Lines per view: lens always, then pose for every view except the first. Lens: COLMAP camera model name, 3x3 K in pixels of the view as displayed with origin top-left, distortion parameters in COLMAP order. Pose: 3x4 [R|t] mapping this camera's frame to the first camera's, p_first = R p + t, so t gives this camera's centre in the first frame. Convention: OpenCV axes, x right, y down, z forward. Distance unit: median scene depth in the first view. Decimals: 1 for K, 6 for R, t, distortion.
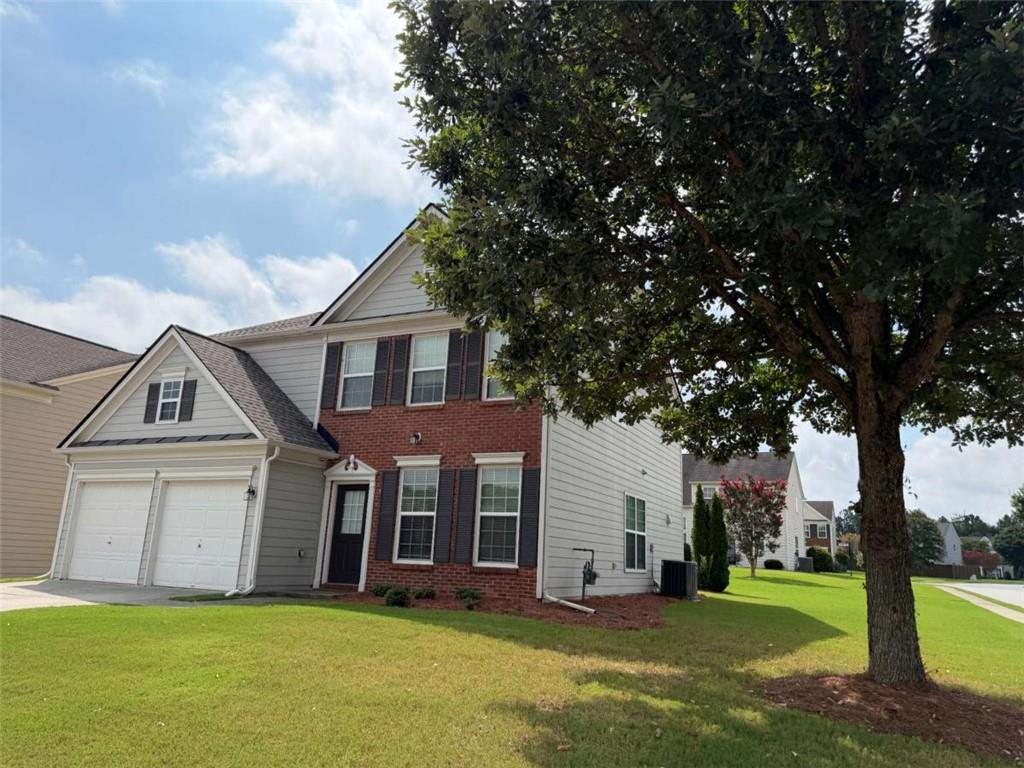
lens RADIAL K [[706.1, 0, 512.0], [0, 706.1, 384.0], [0, 0, 1]] dist [0.003434, -0.000982]
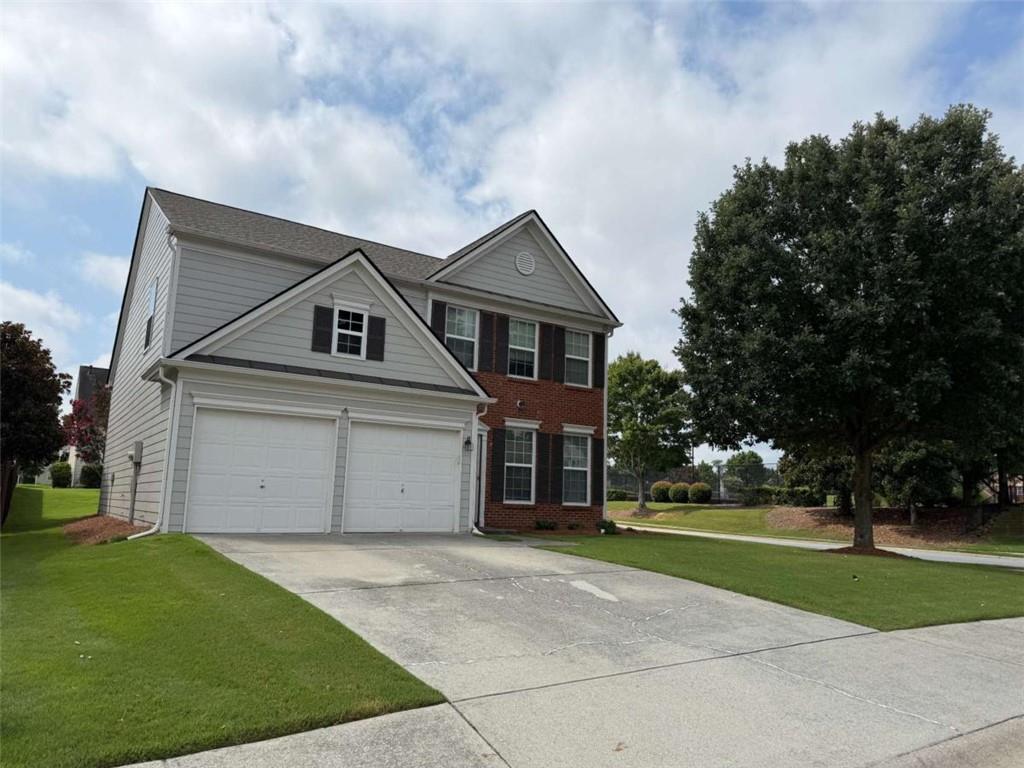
lens RADIAL K [[706.1, 0, 512.0], [0, 706.1, 384.0], [0, 0, 1]] dist [0.003434, -0.000982]
pose [[0.522628, 0.121384, 0.843875, -1.156616], [-0.208313, 0.977993, -0.011663, 0.056282], [-0.826720, -0.169695, 0.536413, 0.338251]]
